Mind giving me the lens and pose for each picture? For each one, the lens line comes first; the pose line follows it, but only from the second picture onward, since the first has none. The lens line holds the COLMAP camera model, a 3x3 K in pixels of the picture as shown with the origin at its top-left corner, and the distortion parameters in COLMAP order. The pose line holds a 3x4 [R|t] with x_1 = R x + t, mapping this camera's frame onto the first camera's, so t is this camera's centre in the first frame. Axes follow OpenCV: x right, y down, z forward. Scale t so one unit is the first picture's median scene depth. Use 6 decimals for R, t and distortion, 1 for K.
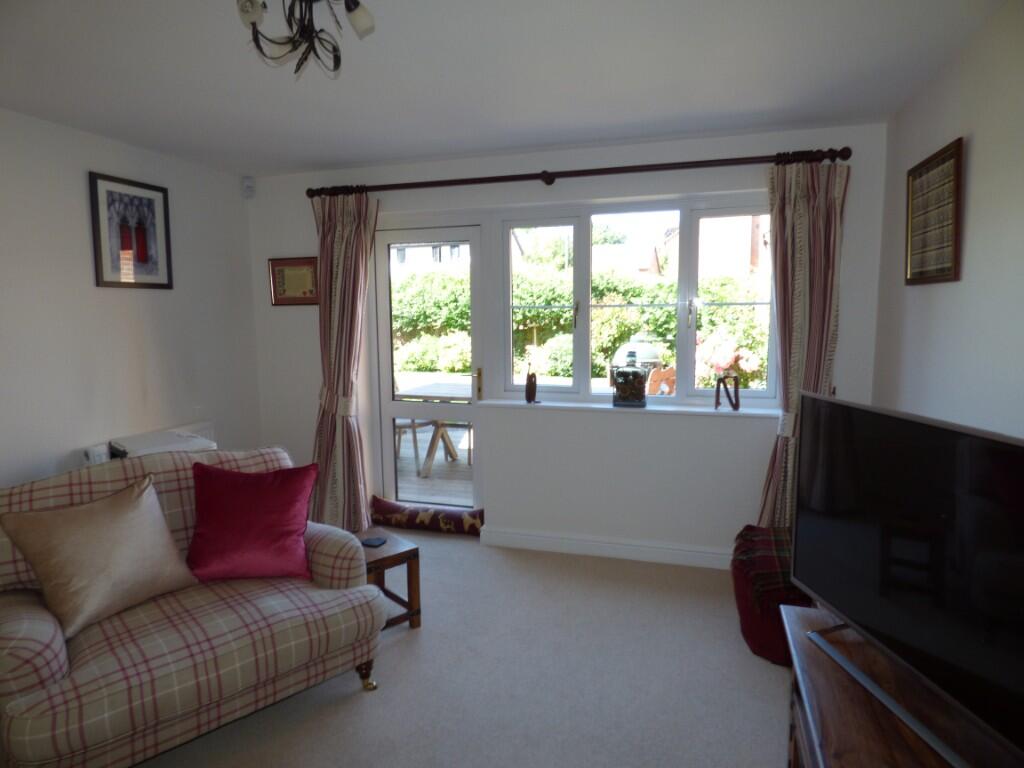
lens RADIAL K [[616.4, 0, 512.9], [0, 616.4, 385.0], [0, 0, 1]] dist [-0.007173, -0.000977]
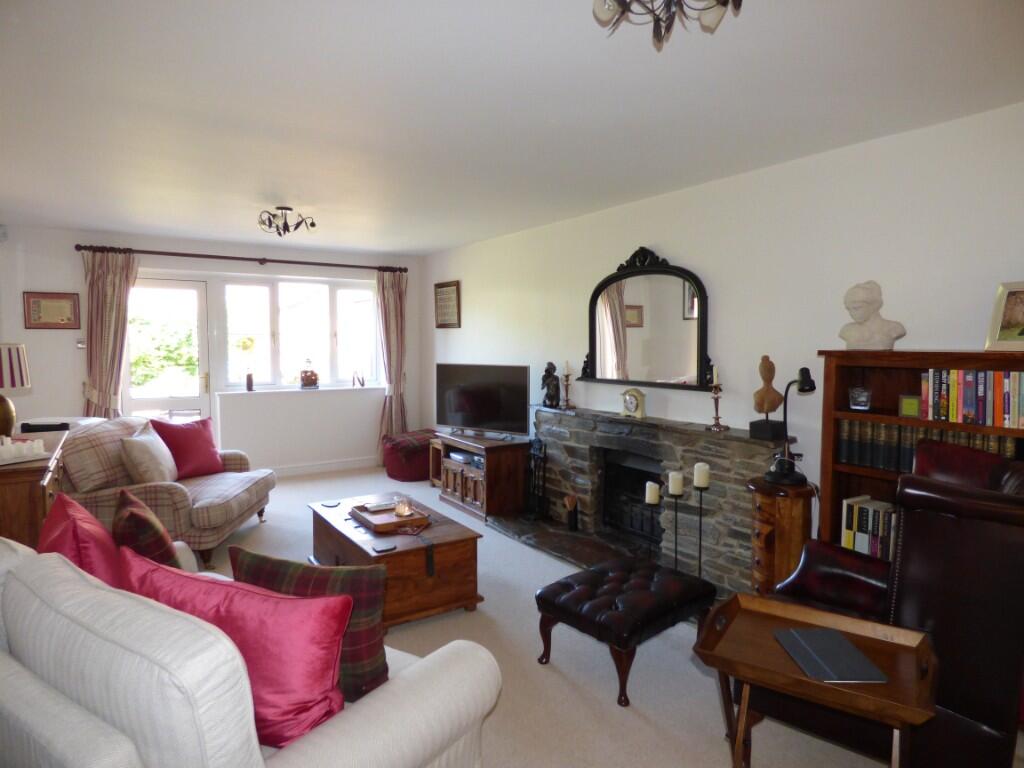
lens RADIAL K [[616.4, 0, 511.4], [0, 616.4, 384.4], [0, 0, 1]] dist [-0.007173, -0.000977]
pose [[0.637544, -0.044656, 0.769119, -0.804471], [0.081972, 0.996584, -0.010087, 0.085620], [-0.766041, 0.069477, 0.639026, -0.604335]]
